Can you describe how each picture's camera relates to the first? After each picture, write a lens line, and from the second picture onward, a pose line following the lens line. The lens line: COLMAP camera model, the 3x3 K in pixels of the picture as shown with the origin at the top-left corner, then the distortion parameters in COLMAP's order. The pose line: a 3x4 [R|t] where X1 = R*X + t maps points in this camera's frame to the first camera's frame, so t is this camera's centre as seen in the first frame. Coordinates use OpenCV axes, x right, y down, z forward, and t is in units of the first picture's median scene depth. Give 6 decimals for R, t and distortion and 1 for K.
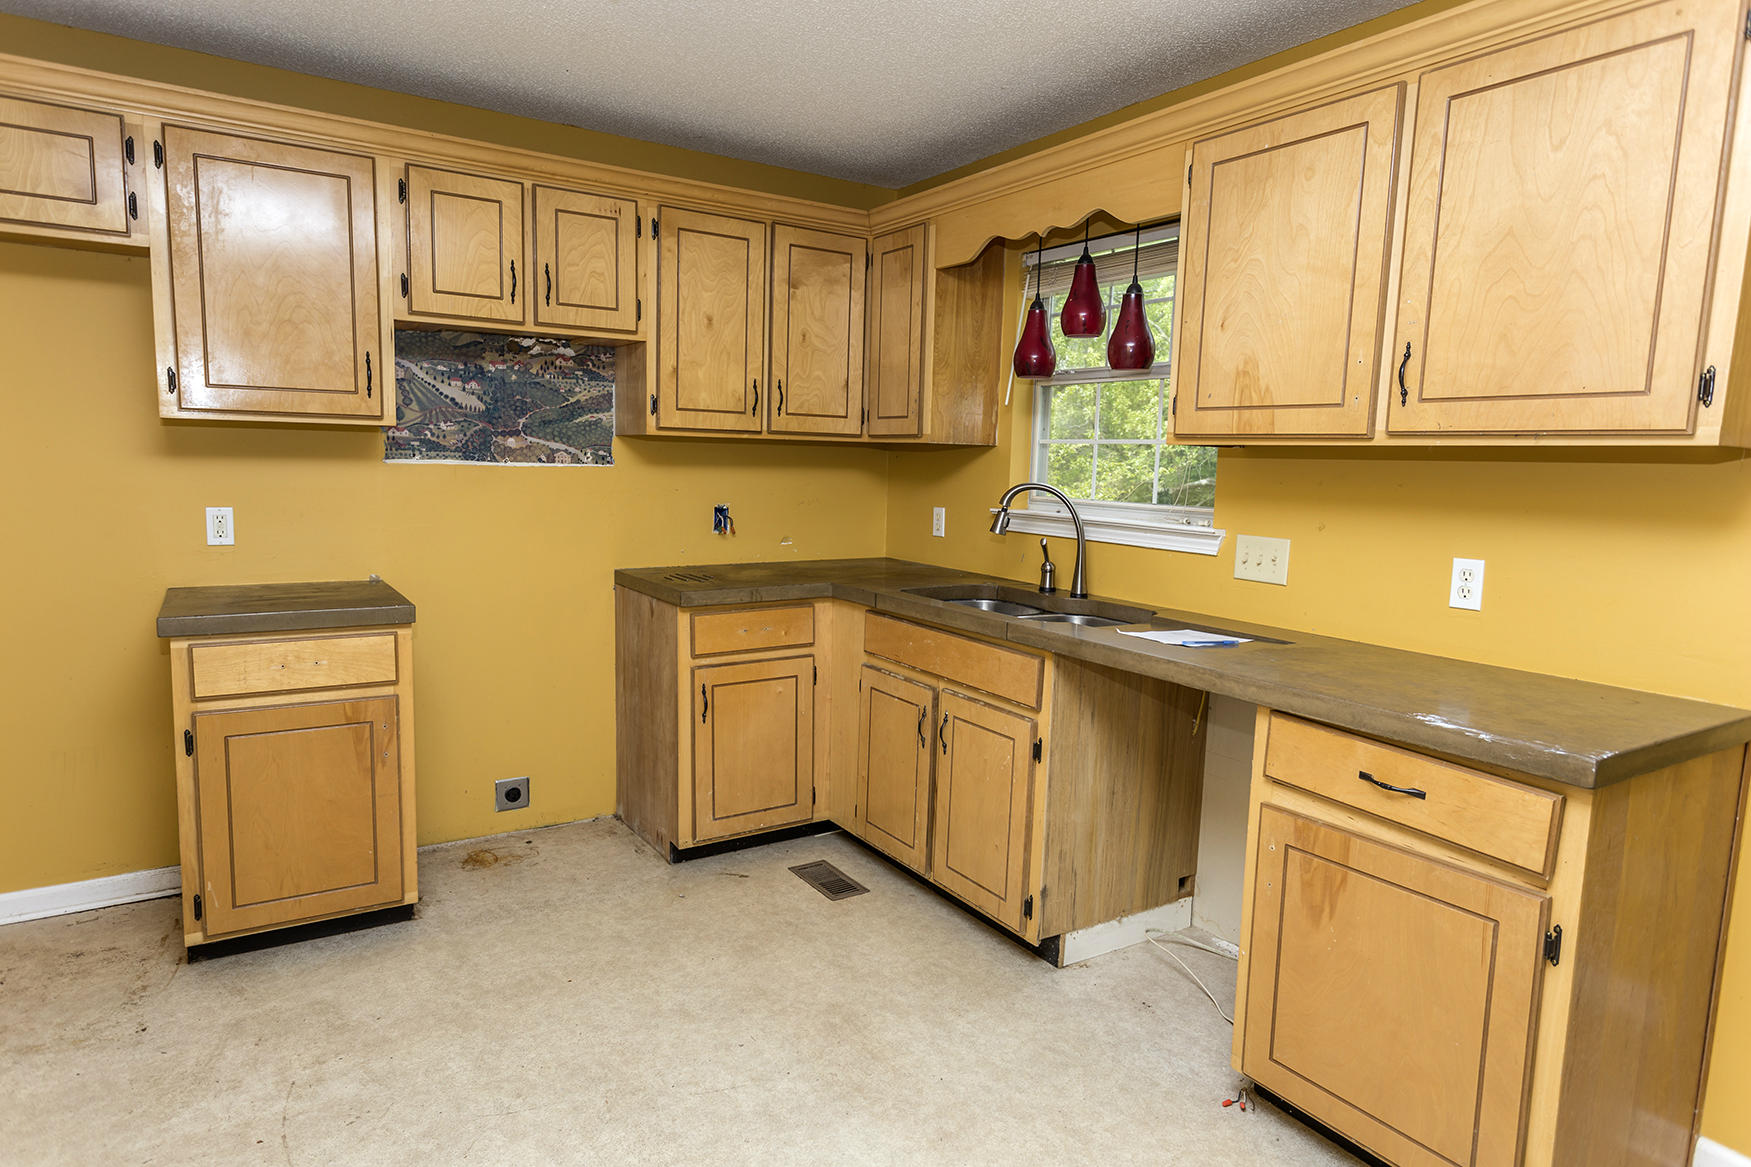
lens RADIAL K [[1014.9, 0, 875.5], [0, 1014.9, 581.0], [0, 0, 1]] dist [-0.005217, 0.004071]
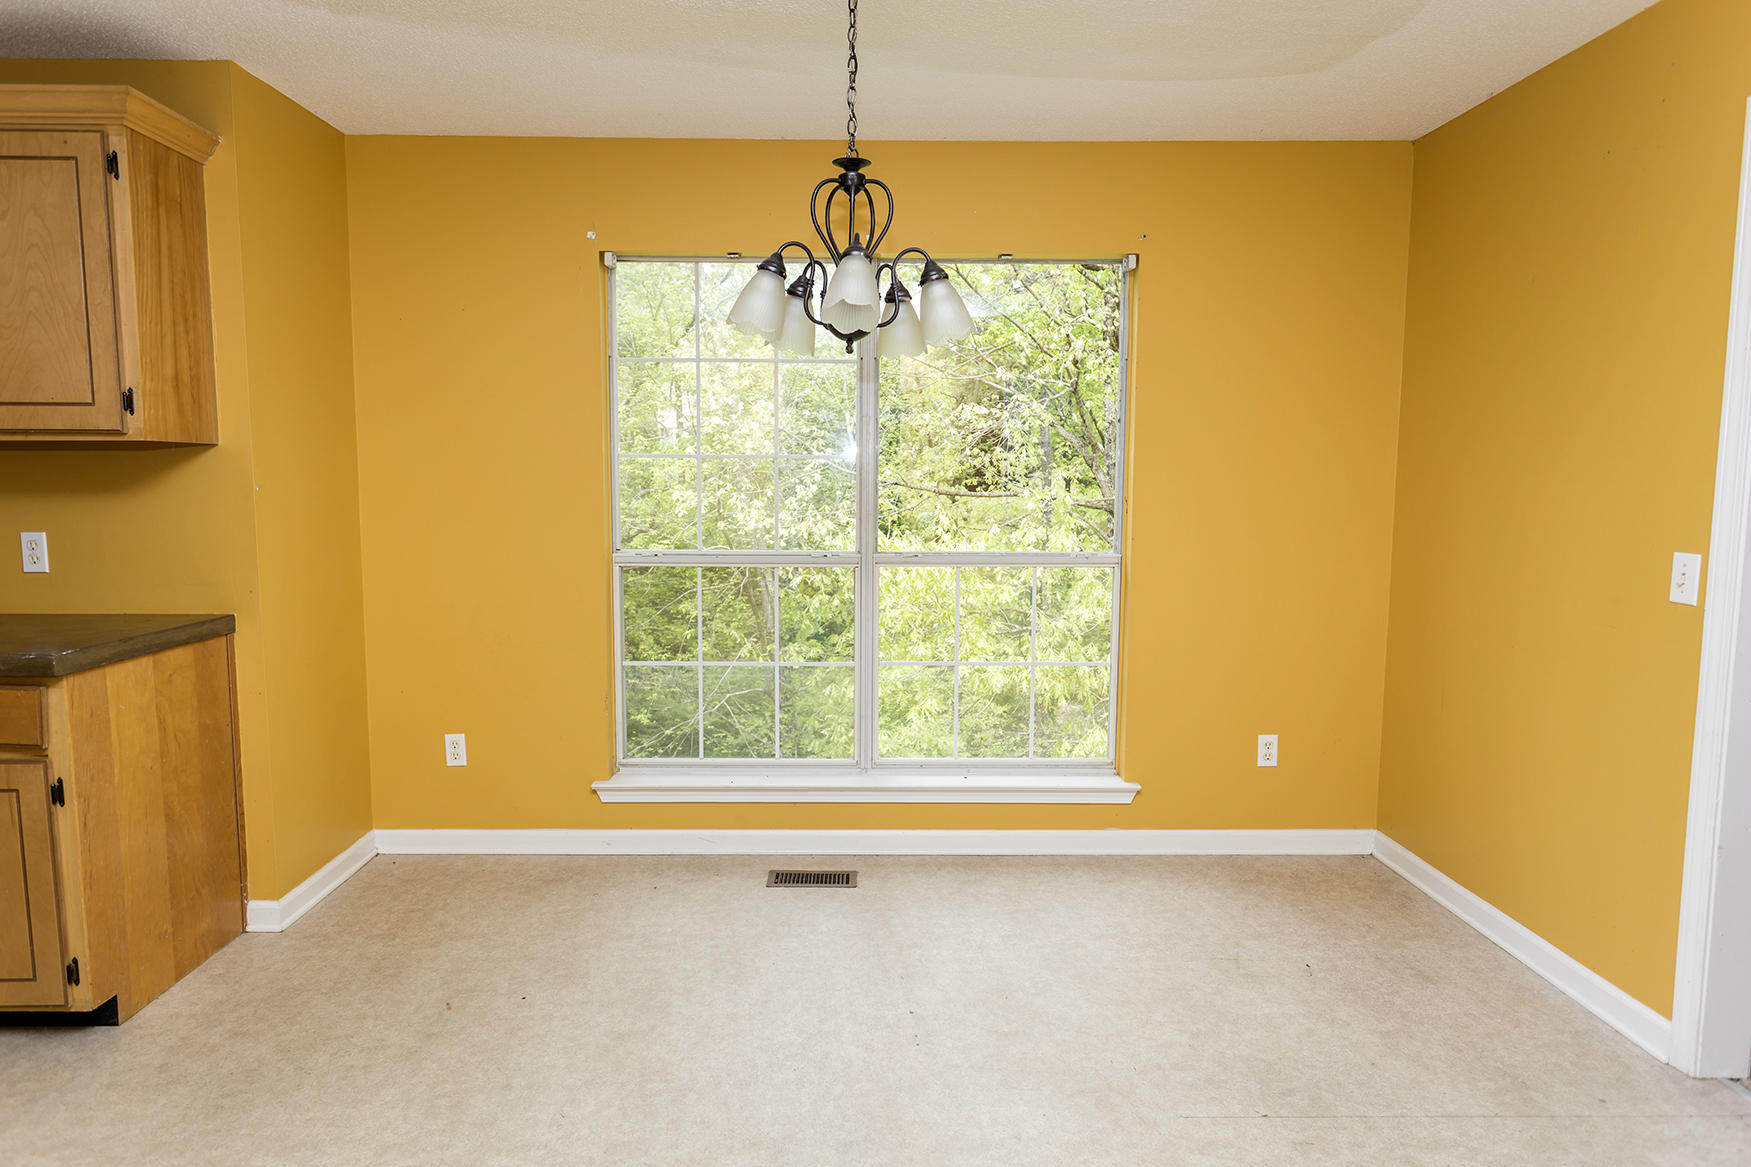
lens RADIAL K [[1014.9, 0, 864.3], [0, 1014.9, 577.3], [0, 0, 1]] dist [-0.005217, 0.004071]
pose [[0.523791, -0.116579, 0.843832, 0.053504], [0.113079, 0.991340, 0.066767, 0.050781], [-0.844308, 0.060447, 0.532438, -0.397217]]
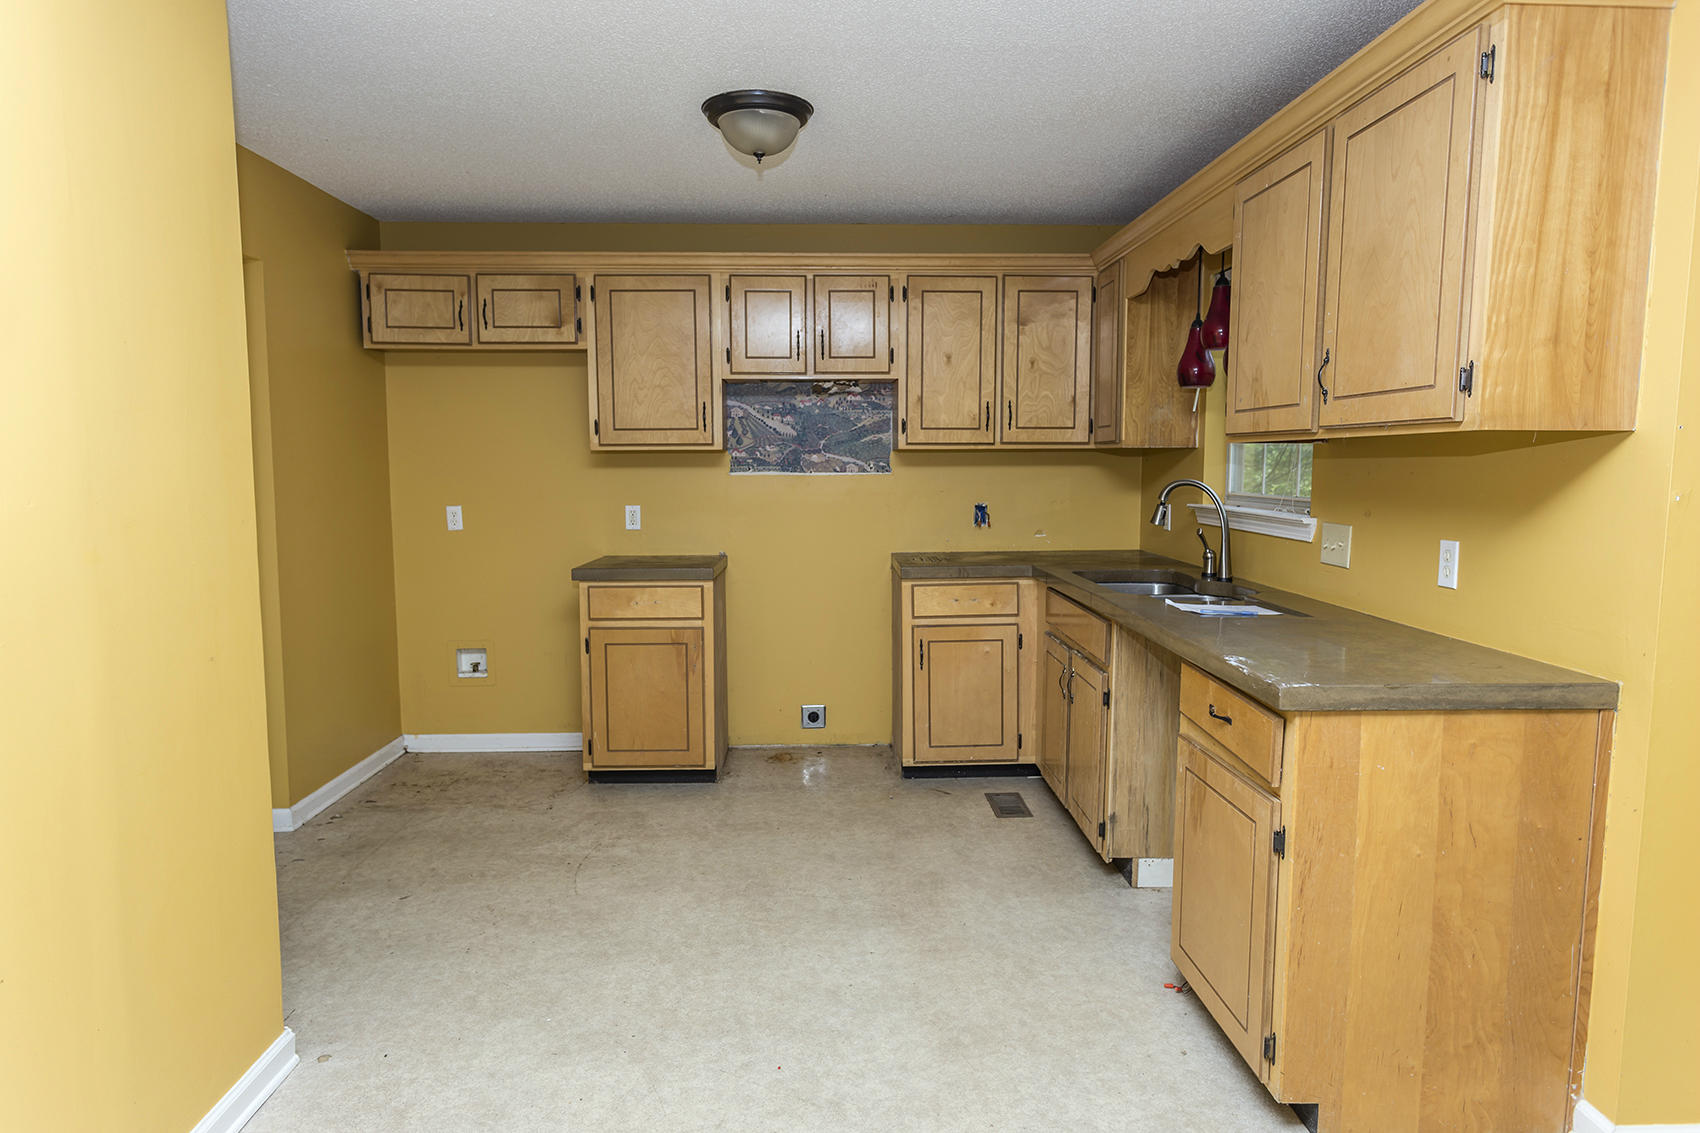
lens RADIAL K [[985.3, 0, 835.5], [0, 985.3, 559.0], [0, 0, 1]] dist [-0.005217, 0.004071]
pose [[0.863384, 0.020480, -0.504132, 0.434548], [-0.035287, 0.999180, -0.019842, 0.032527], [0.503312, 0.034920, 0.863399, -0.172065]]
